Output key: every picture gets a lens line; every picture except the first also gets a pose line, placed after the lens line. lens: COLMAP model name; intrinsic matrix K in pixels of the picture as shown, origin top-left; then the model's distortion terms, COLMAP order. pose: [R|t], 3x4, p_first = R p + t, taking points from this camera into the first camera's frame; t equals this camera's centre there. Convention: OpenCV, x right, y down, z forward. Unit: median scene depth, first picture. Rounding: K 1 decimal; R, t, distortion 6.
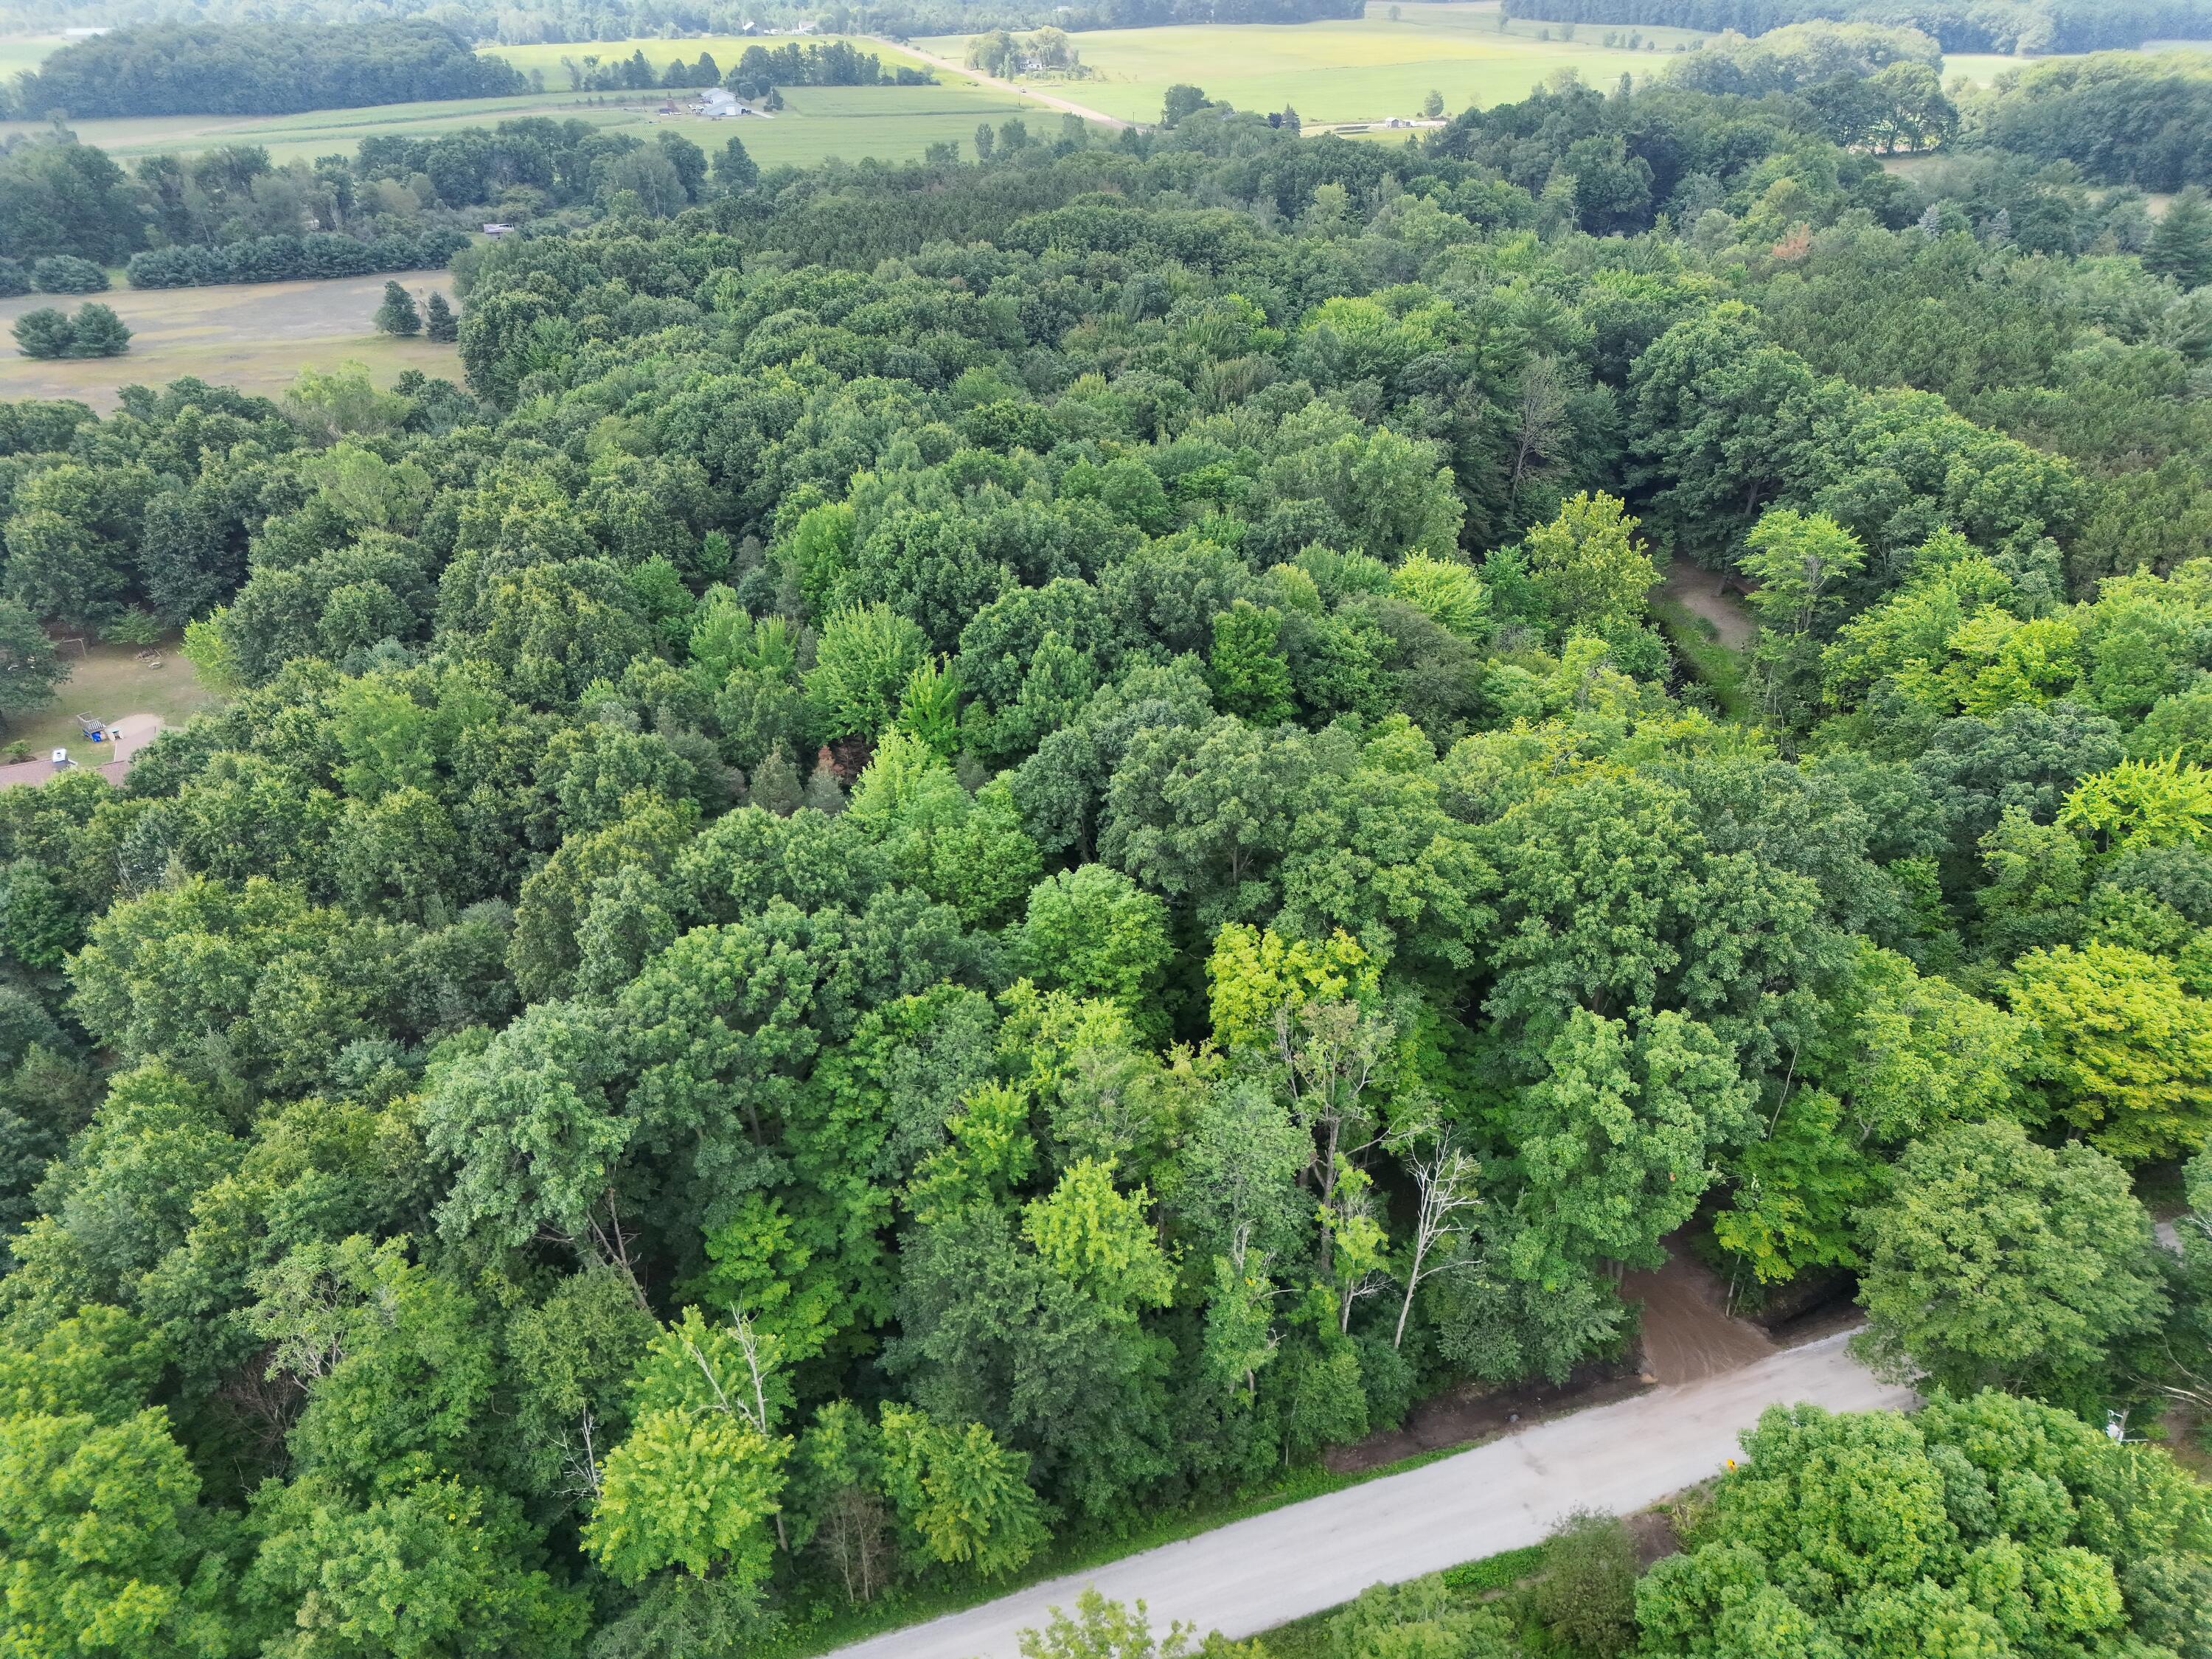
lens RADIAL K [[1541.0, 0, 1106.0], [0, 1541.0, 829.5], [0, 0, 1]] dist [0.062244, -0.063061]
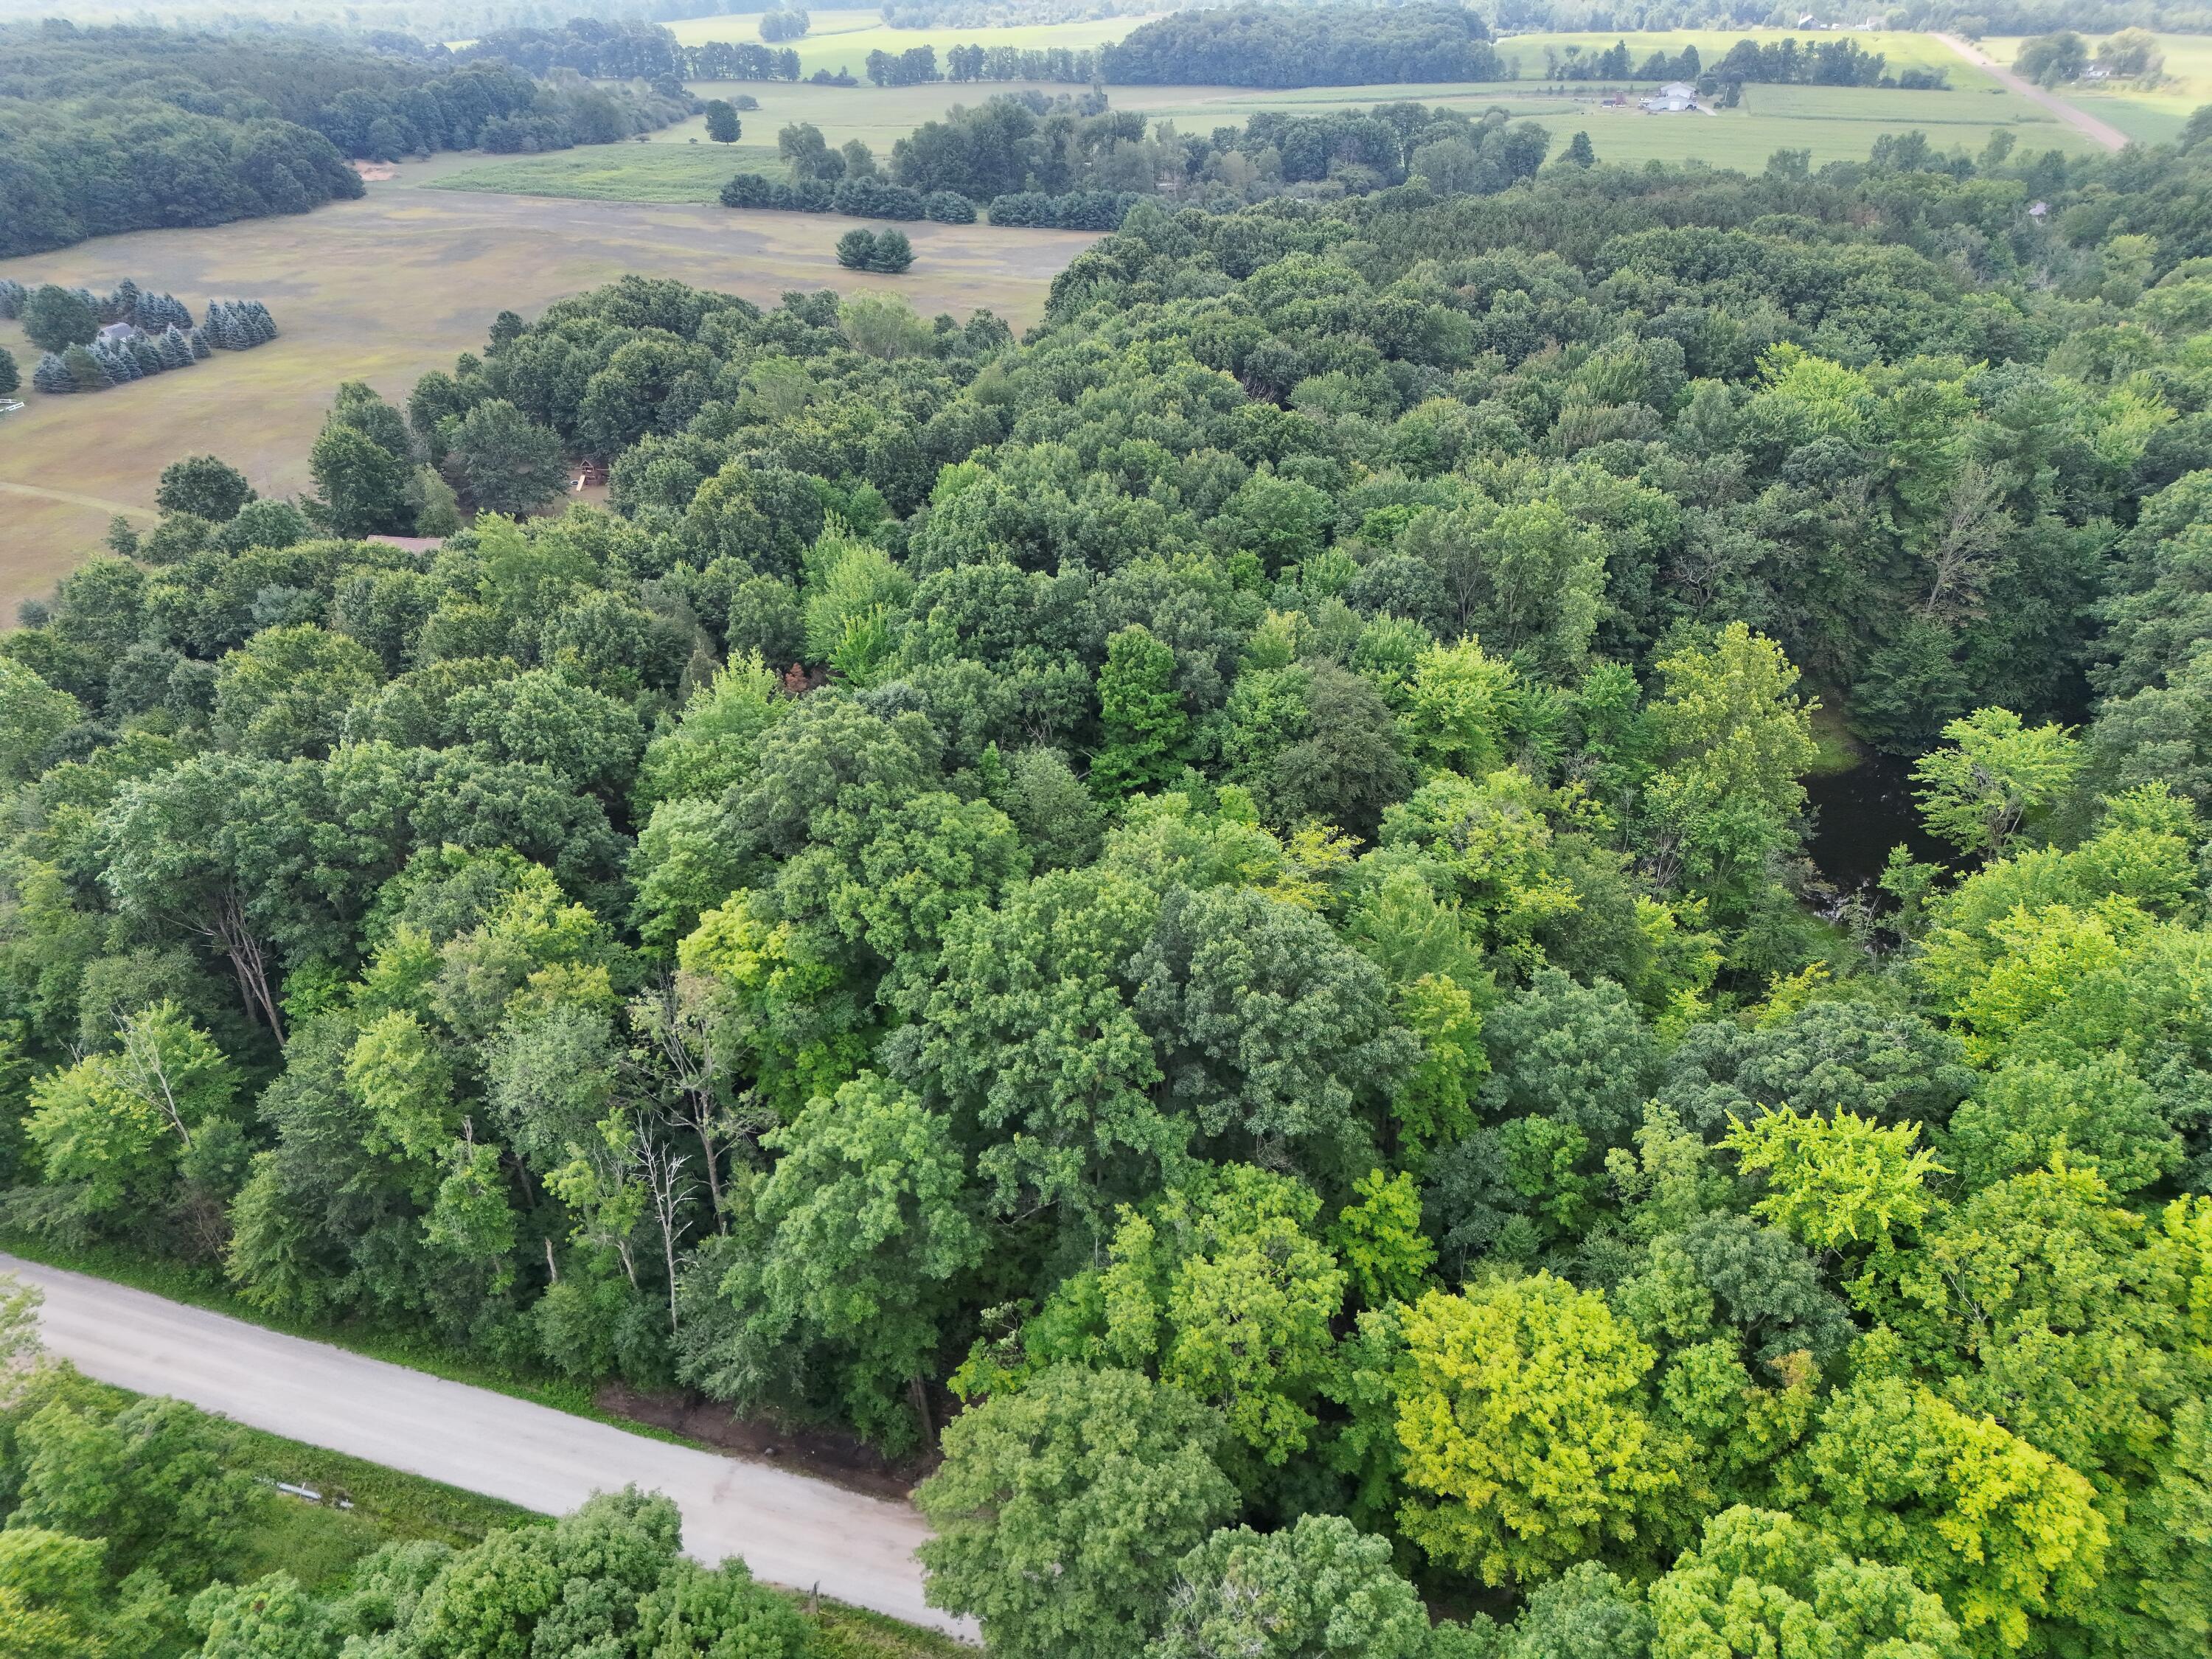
lens RADIAL K [[1541.0, 0, 1106.0], [0, 1541.0, 829.5], [0, 0, 1]] dist [0.062244, -0.063061]
pose [[0.775452, 0.314202, -0.547678, 0.153331], [-0.310228, 0.945073, 0.102938, -0.029305], [0.549939, 0.090081, 0.830333, 0.046714]]
